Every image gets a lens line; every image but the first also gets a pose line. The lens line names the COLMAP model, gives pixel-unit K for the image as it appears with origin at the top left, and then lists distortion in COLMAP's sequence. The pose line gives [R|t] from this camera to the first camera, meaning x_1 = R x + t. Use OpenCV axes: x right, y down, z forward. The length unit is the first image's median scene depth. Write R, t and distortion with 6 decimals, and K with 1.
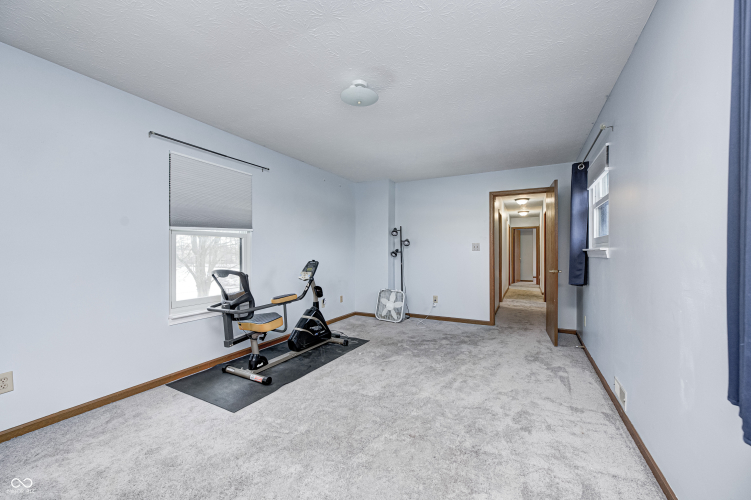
lens RADIAL K [[291.5, 0, 376.2], [0, 291.5, 252.2], [0, 0, 1]] dist [0.003933, 0.000143]
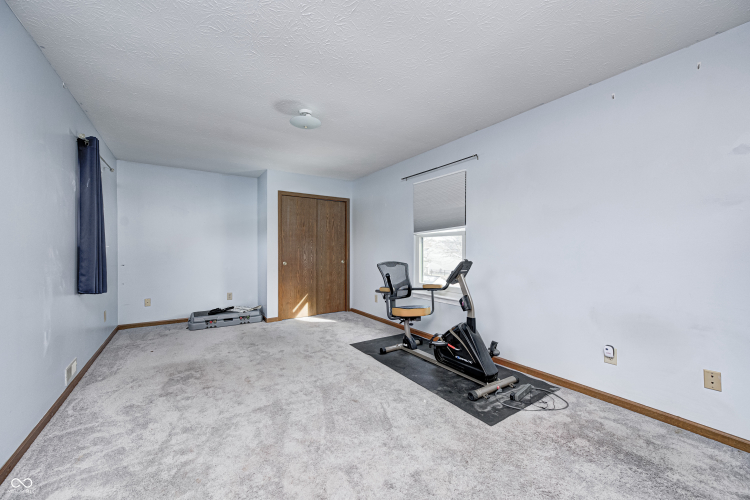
lens RADIAL K [[291.1, 0, 376.2], [0, 291.1, 251.1], [0, 0, 1]] dist [0.003933, 0.000143]
pose [[-0.464917, -0.006609, -0.885329, 0.594332], [-0.010076, 0.999947, -0.002173, 0.013422], [0.885297, 0.007910, -0.464959, 1.237216]]
